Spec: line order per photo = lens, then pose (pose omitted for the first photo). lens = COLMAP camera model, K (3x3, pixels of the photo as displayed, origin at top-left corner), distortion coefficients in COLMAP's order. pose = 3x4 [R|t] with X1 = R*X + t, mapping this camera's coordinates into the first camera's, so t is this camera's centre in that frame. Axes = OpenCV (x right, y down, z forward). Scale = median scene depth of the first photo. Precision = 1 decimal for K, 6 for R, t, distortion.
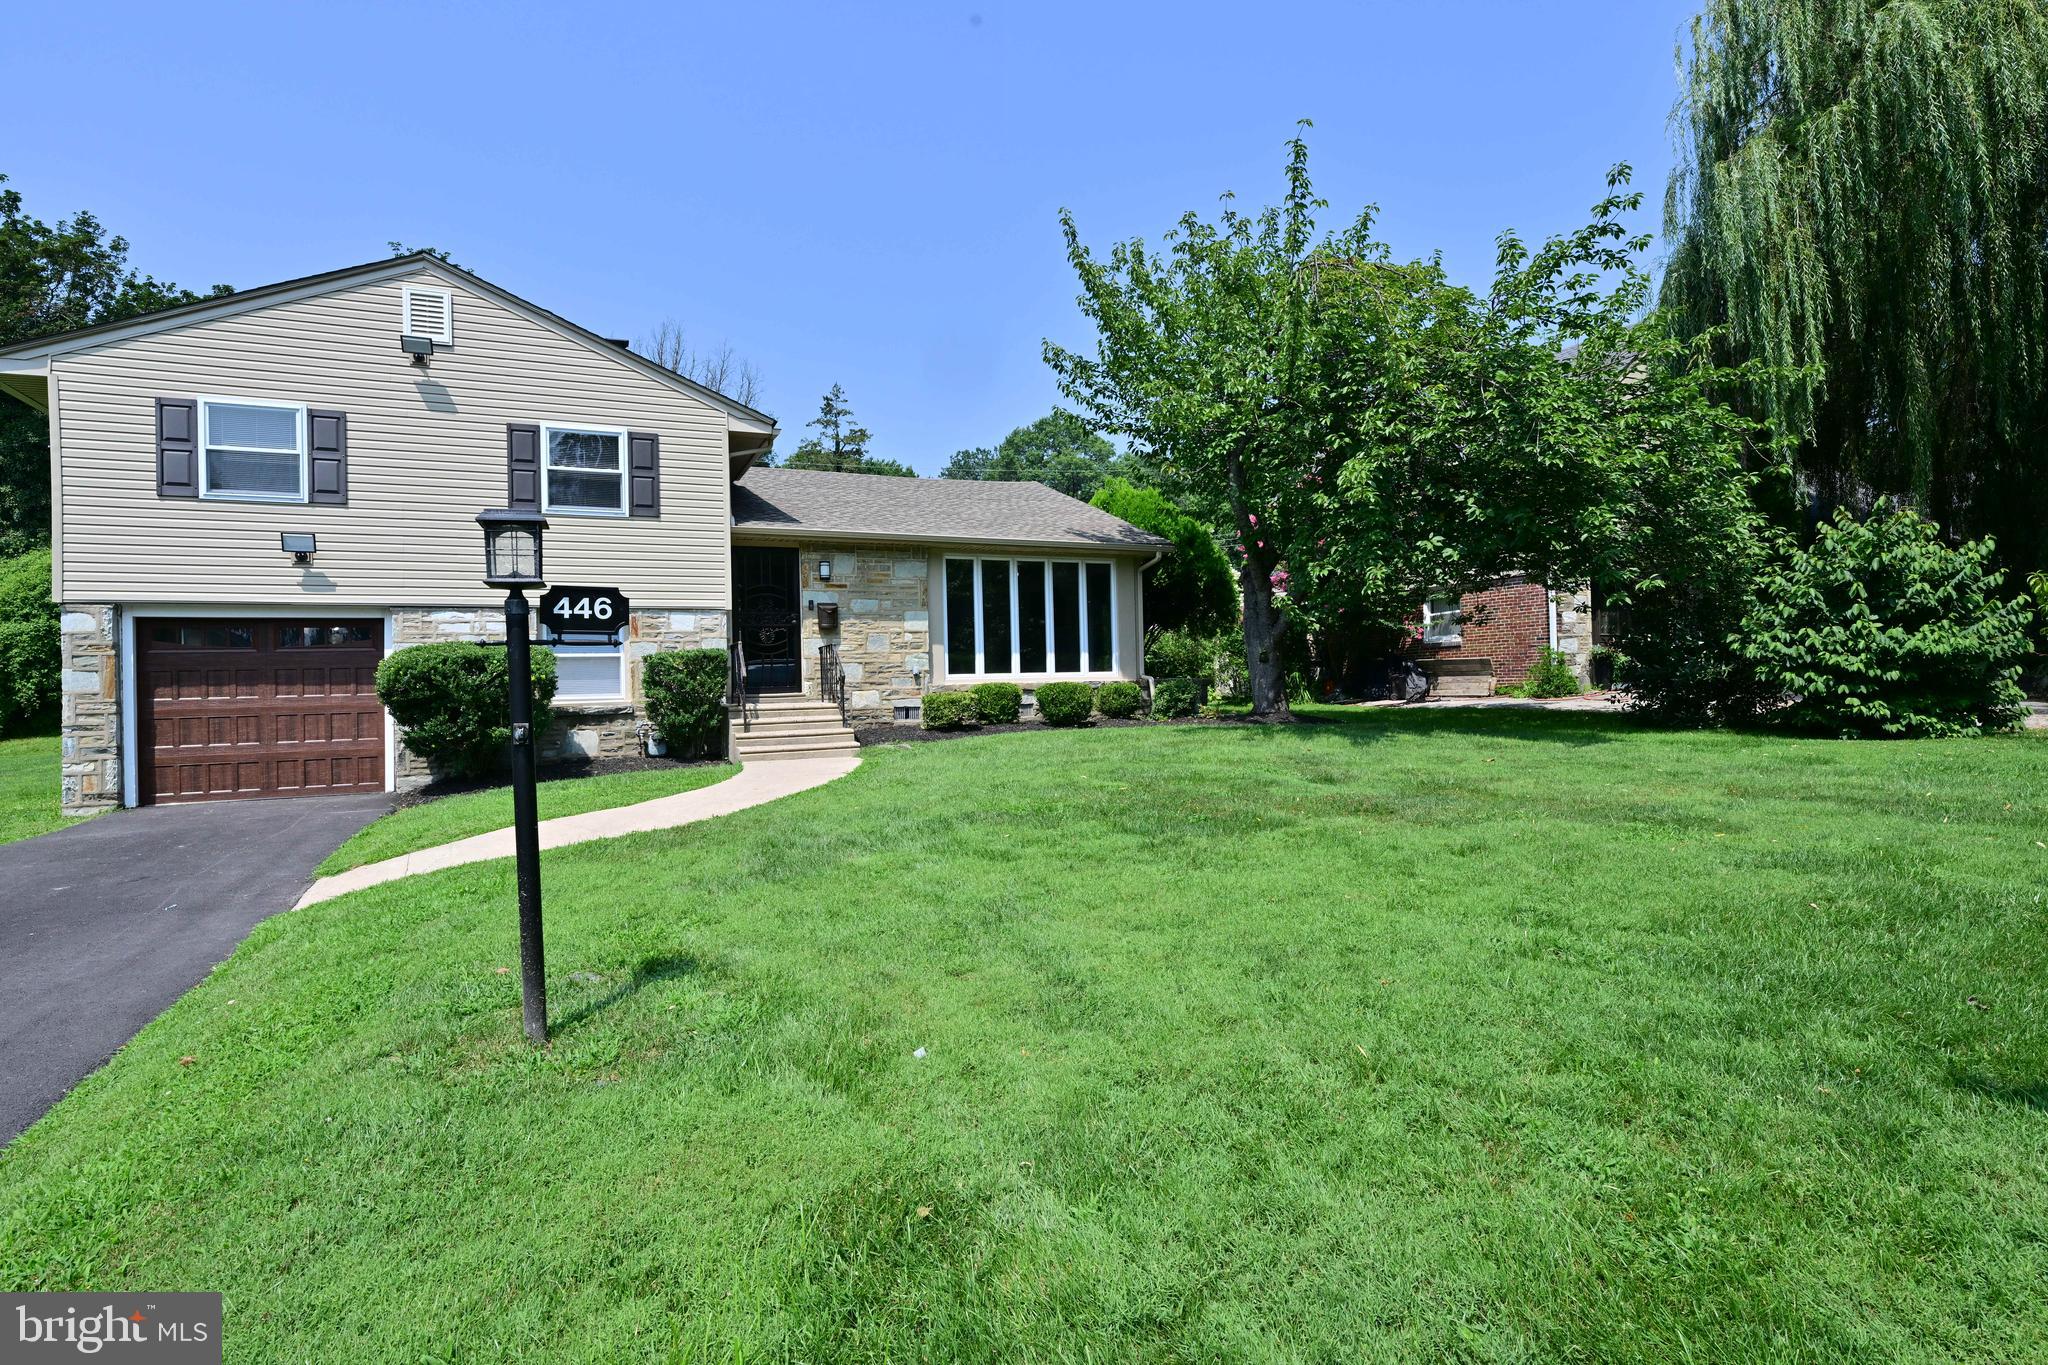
lens RADIAL K [[1018.4, 0, 1024.0], [0, 1018.4, 682.5], [0, 0, 1]] dist [-0.003435, 0.001290]
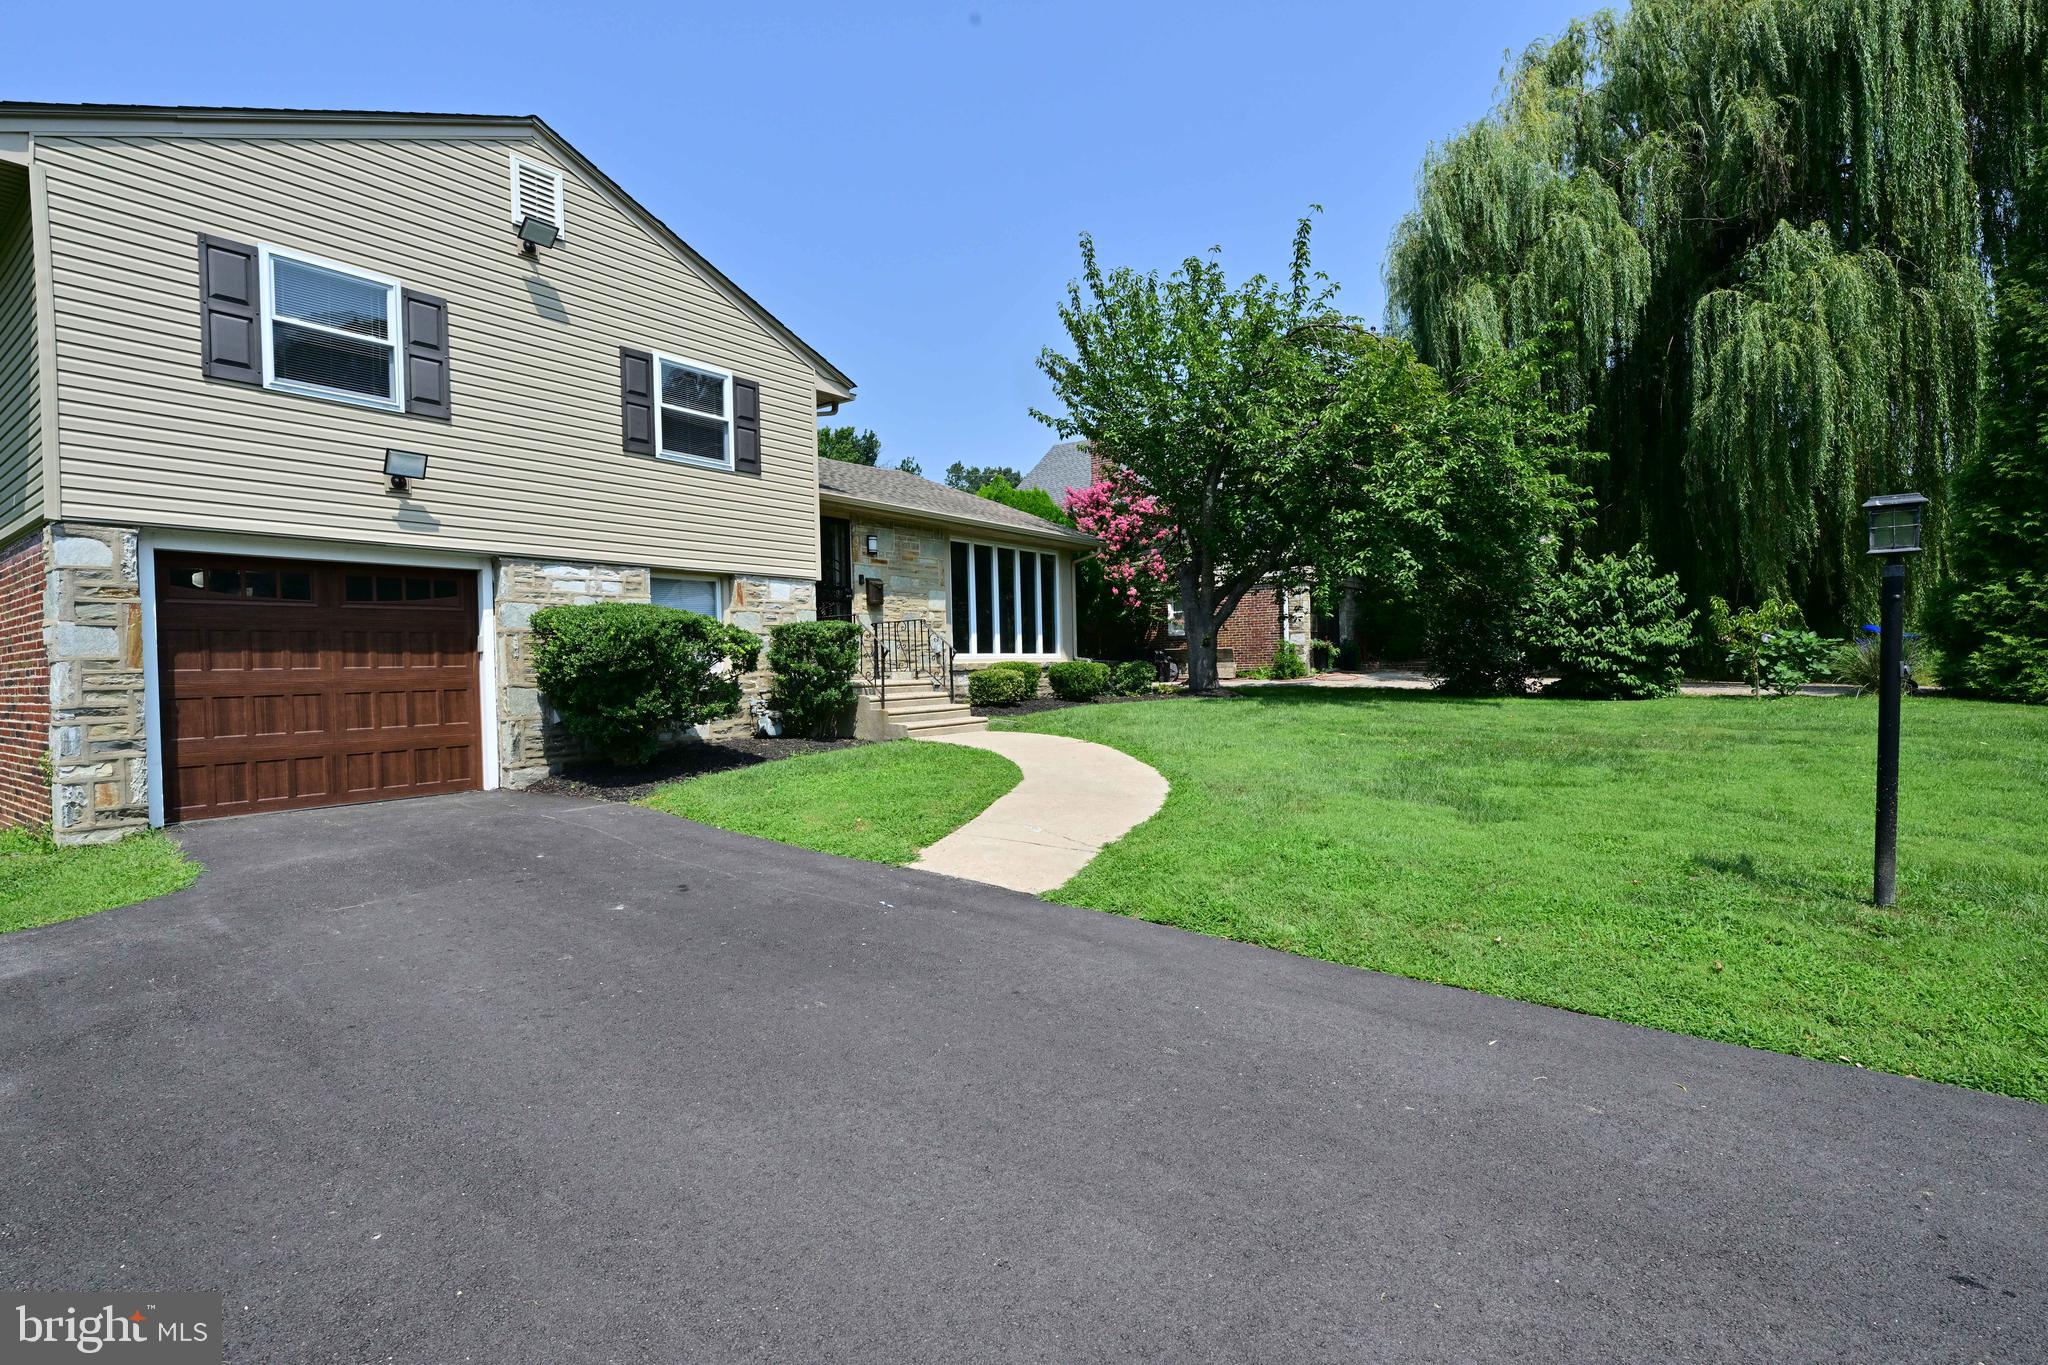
lens RADIAL K [[973.3, 0, 1024.0], [0, 973.3, 682.5], [0, 0, 1]] dist [0.002030, -0.000025]
pose [[0.877146, -0.002241, 0.480219, -0.603497], [-0.001517, 0.999971, 0.007439, 0.017329], [-0.480222, -0.007254, 0.877117, 0.129292]]
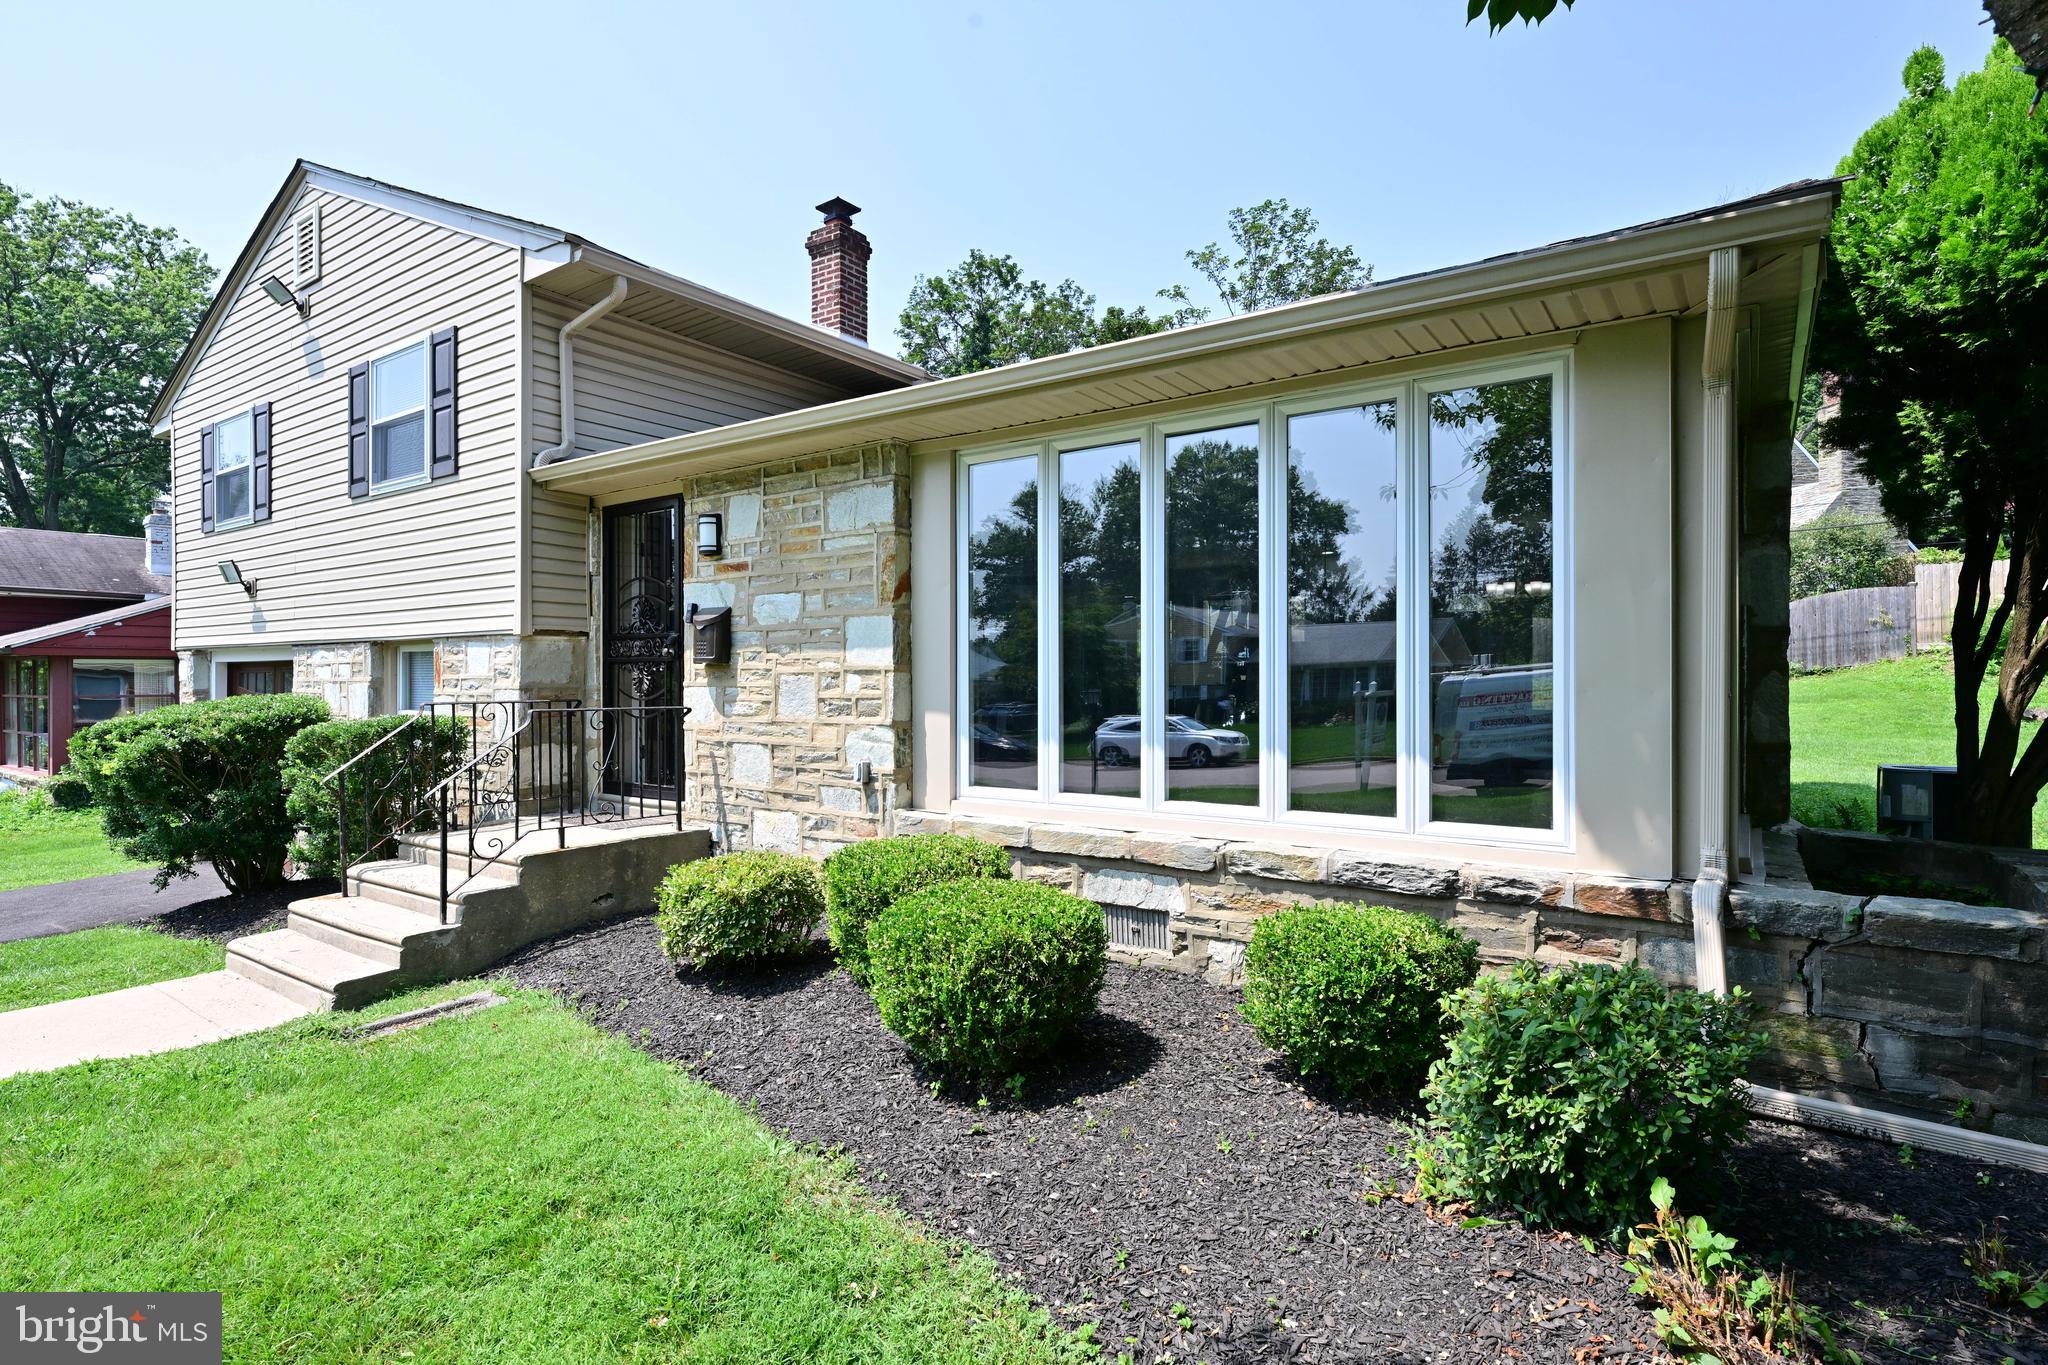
lens RADIAL K [[1018.4, 0, 1024.0], [0, 1018.4, 682.5], [0, 0, 1]] dist [-0.003435, 0.001290]
pose [[0.508082, 0.028341, -0.860842, 0.306264], [-0.004376, 0.999531, 0.030324, -0.069415], [0.861297, -0.011641, 0.507968, 1.040810]]
